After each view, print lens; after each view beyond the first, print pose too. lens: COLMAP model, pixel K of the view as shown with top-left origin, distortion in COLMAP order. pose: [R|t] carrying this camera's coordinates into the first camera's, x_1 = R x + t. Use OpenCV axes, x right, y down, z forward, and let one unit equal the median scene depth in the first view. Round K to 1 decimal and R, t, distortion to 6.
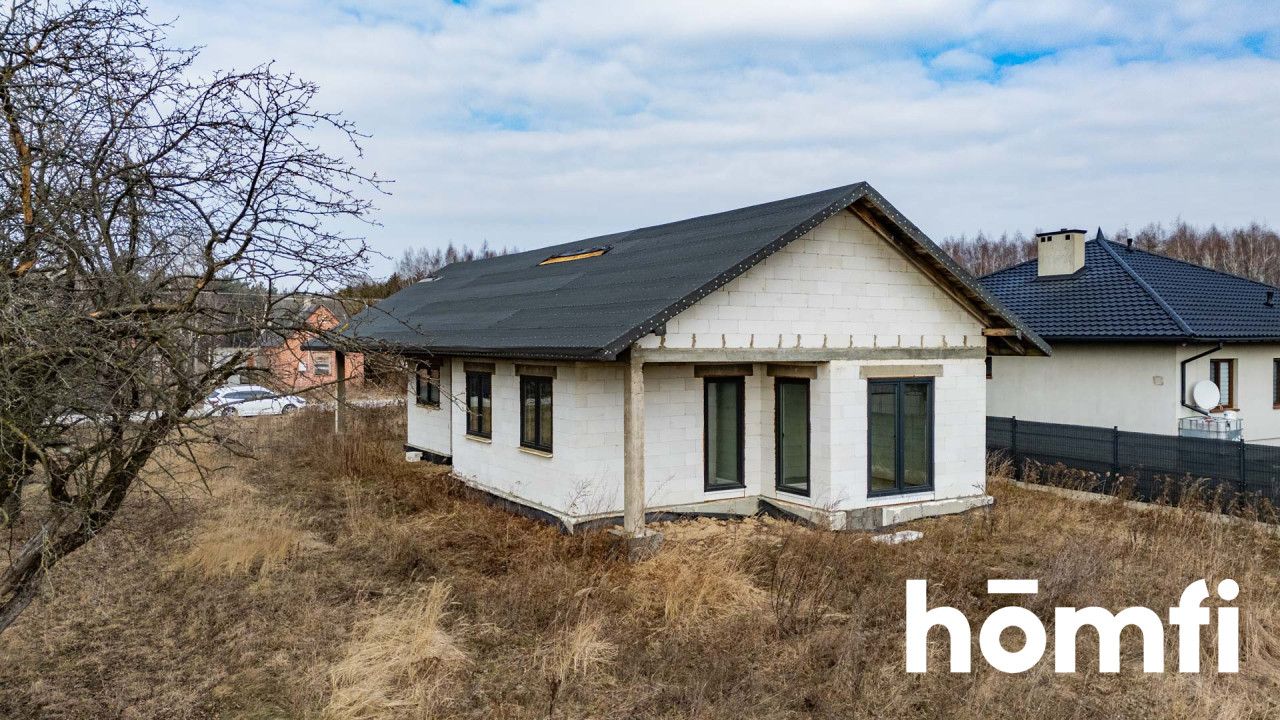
lens RADIAL K [[927.8, 0, 640.0], [0, 927.8, 360.0], [0, 0, 1]] dist [0.103578, -0.125501]
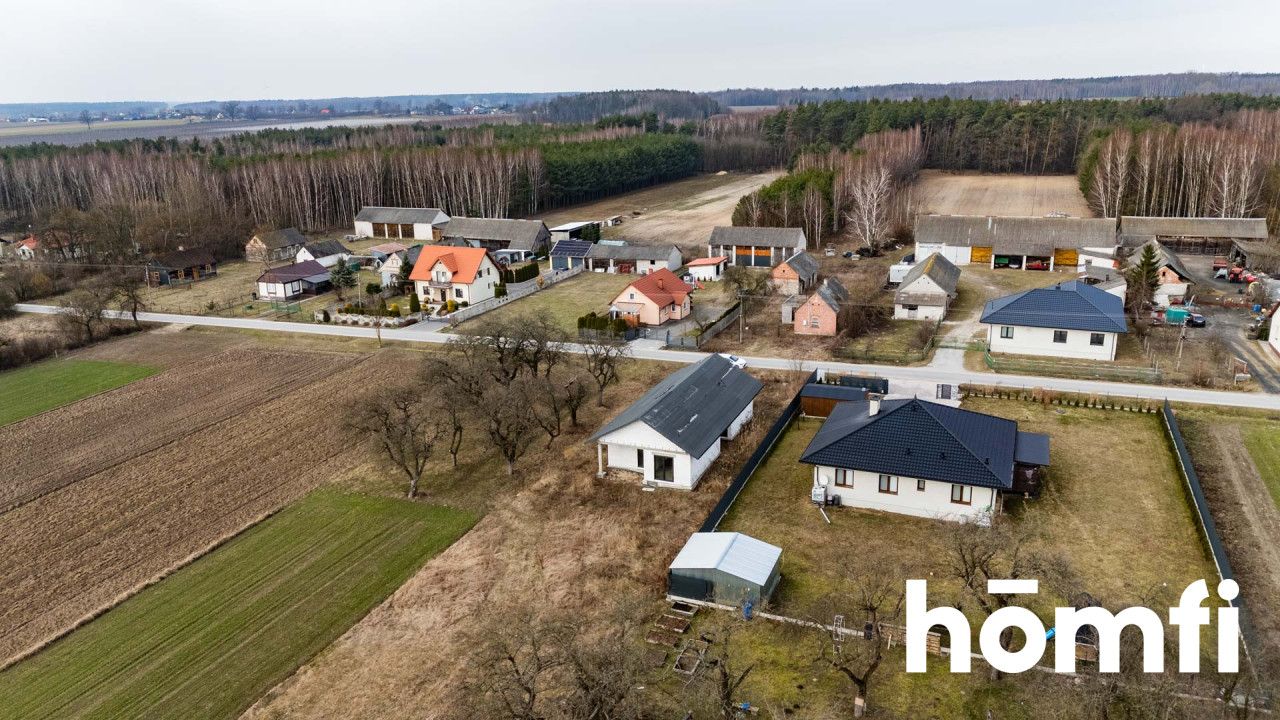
lens RADIAL K [[927.8, 0, 640.0], [0, 927.8, 360.0], [0, 0, 1]] dist [0.103578, -0.125501]
pose [[0.592722, 0.207789, -0.778142, 3.564043], [0.002460, 0.965675, 0.259740, -1.570451], [0.805403, -0.155868, 0.571866, -1.529281]]
